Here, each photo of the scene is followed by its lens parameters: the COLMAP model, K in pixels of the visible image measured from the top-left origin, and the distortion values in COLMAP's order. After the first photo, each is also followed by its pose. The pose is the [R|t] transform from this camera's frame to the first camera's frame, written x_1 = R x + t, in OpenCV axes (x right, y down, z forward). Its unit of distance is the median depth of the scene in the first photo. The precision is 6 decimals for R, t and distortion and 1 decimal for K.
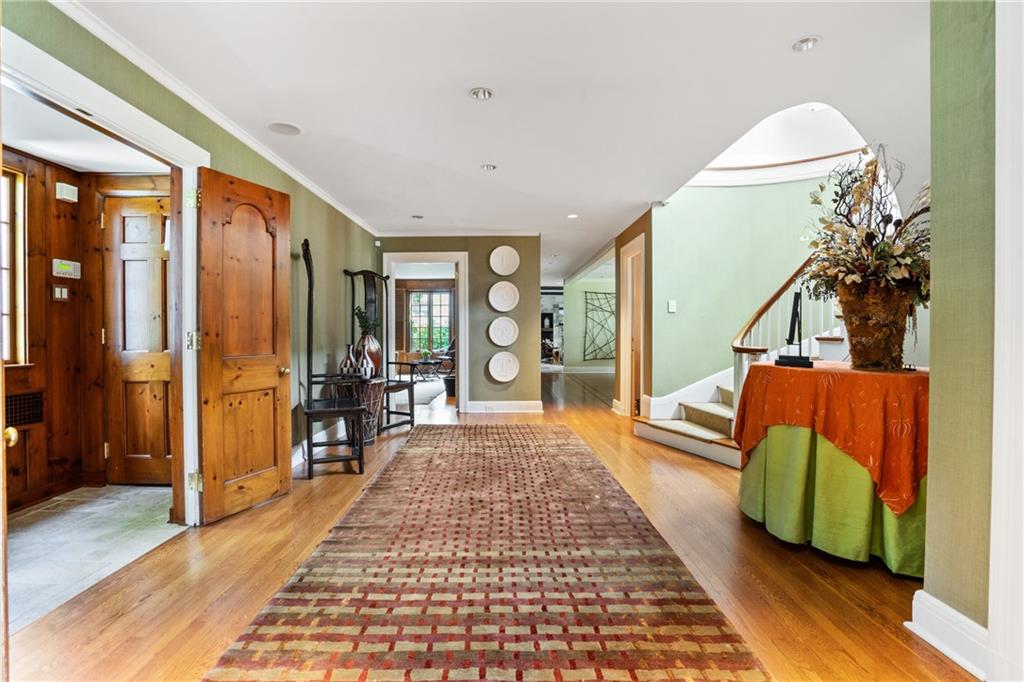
lens RADIAL K [[475.4, 0, 507.5], [0, 475.4, 334.5], [0, 0, 1]] dist [-0.048728, 0.011504]
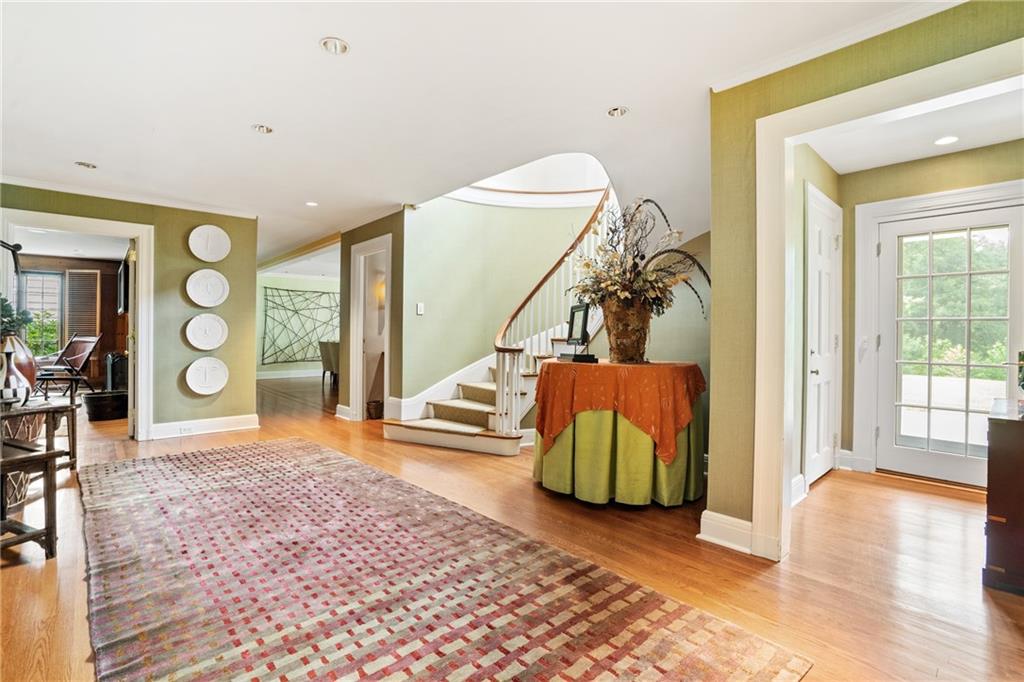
lens RADIAL K [[475.4, 0, 511.9], [0, 475.4, 336.4], [0, 0, 1]] dist [-0.048728, 0.011504]
pose [[0.741325, 0.001612, 0.671144, -0.419402], [-0.003599, 0.999992, 0.001574, -0.003034], [-0.671136, -0.003582, 0.741325, 0.216951]]
